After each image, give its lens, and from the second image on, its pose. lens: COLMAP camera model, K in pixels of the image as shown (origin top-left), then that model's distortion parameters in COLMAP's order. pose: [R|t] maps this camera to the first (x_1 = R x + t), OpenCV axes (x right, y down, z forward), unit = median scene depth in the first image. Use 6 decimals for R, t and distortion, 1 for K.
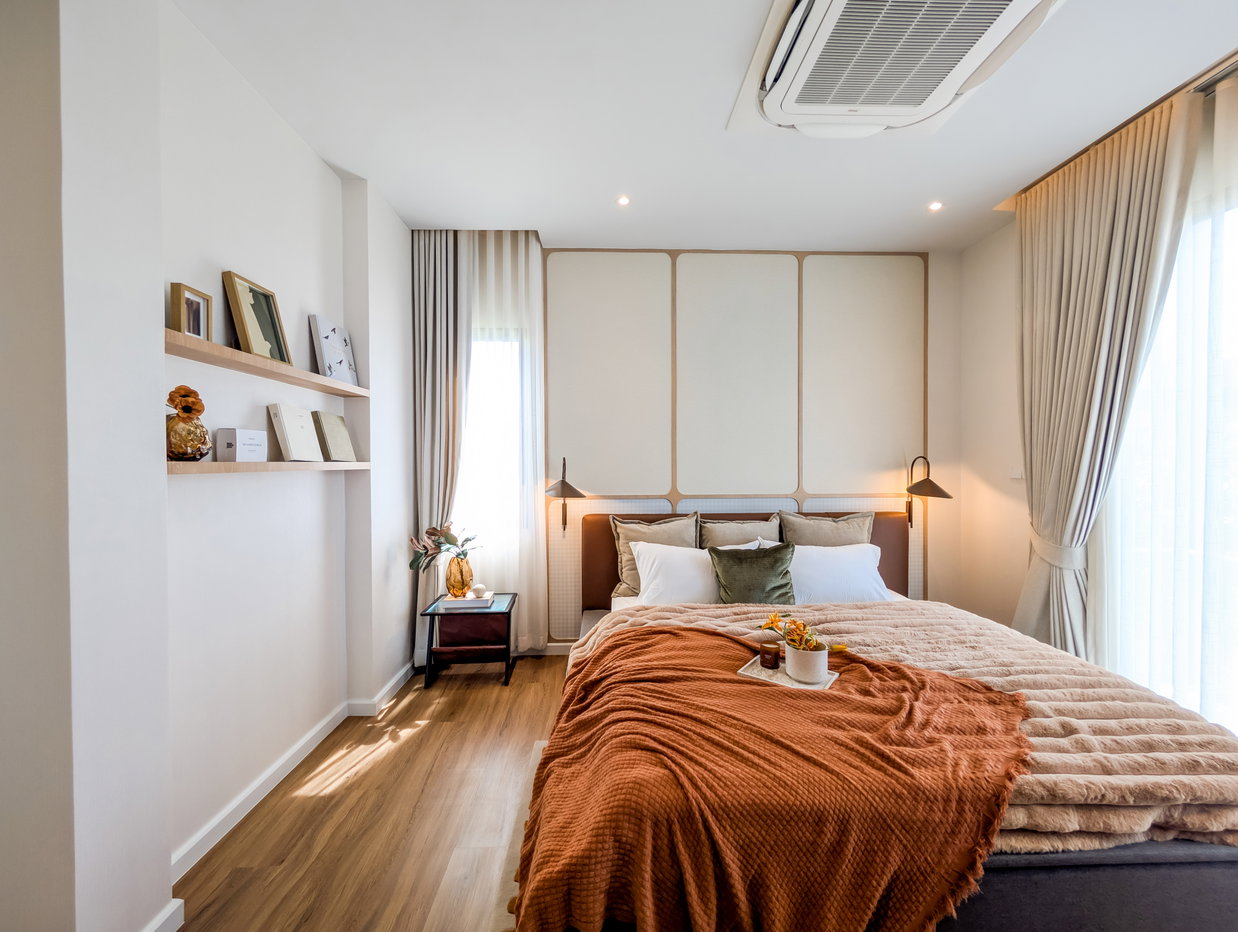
lens RADIAL K [[472.7, 0, 619.0], [0, 472.7, 469.1], [0, 0, 1]] dist [-0.006245, 0.000244]
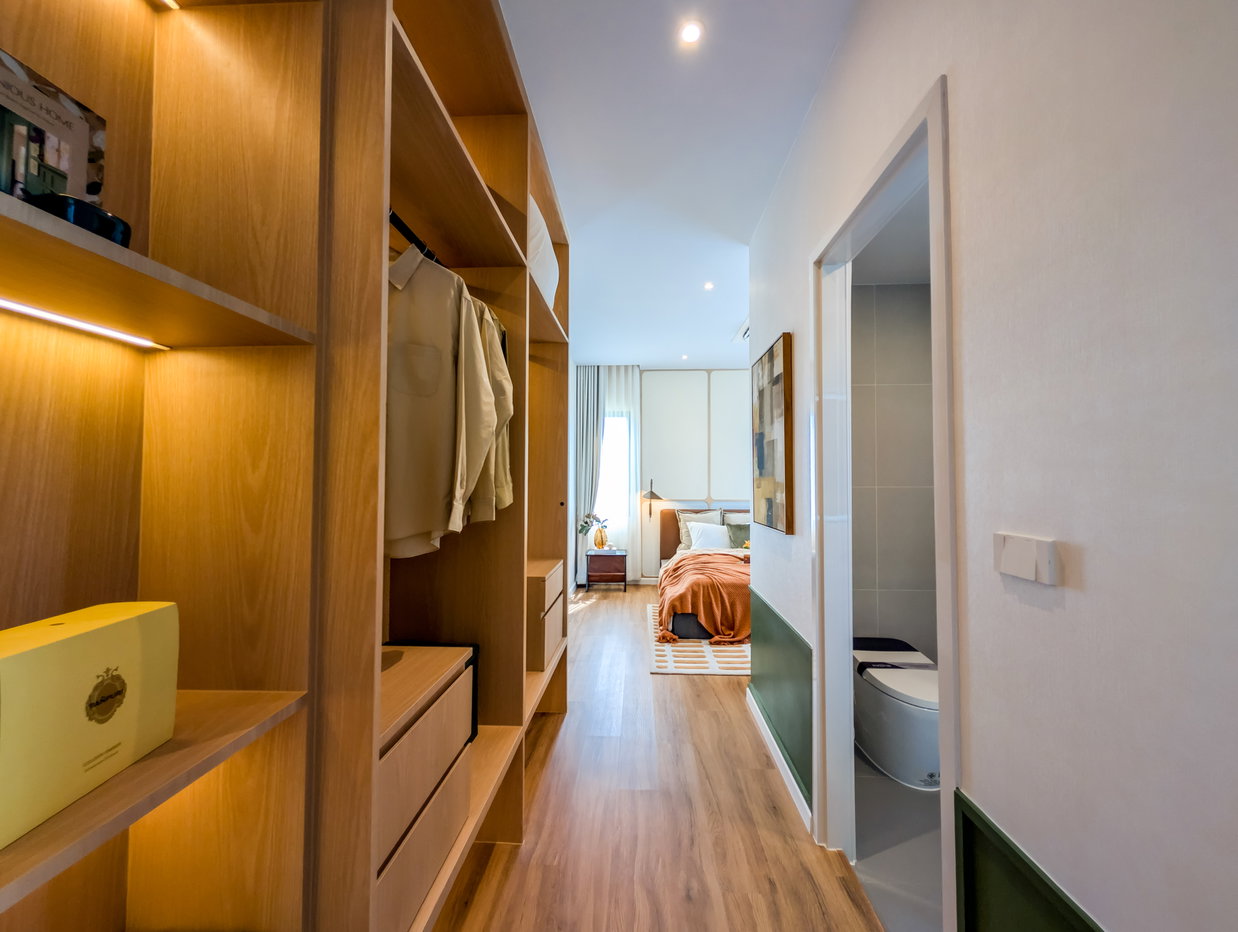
lens RADIAL K [[472.7, 0, 619.0], [0, 472.7, 469.1], [0, 0, 1]] dist [-0.006245, 0.000244]
pose [[0.997323, 0.003861, -0.073018, -0.113194], [-0.006297, 0.999430, -0.033168, -0.000717], [0.072848, 0.033539, 0.996779, -0.983973]]
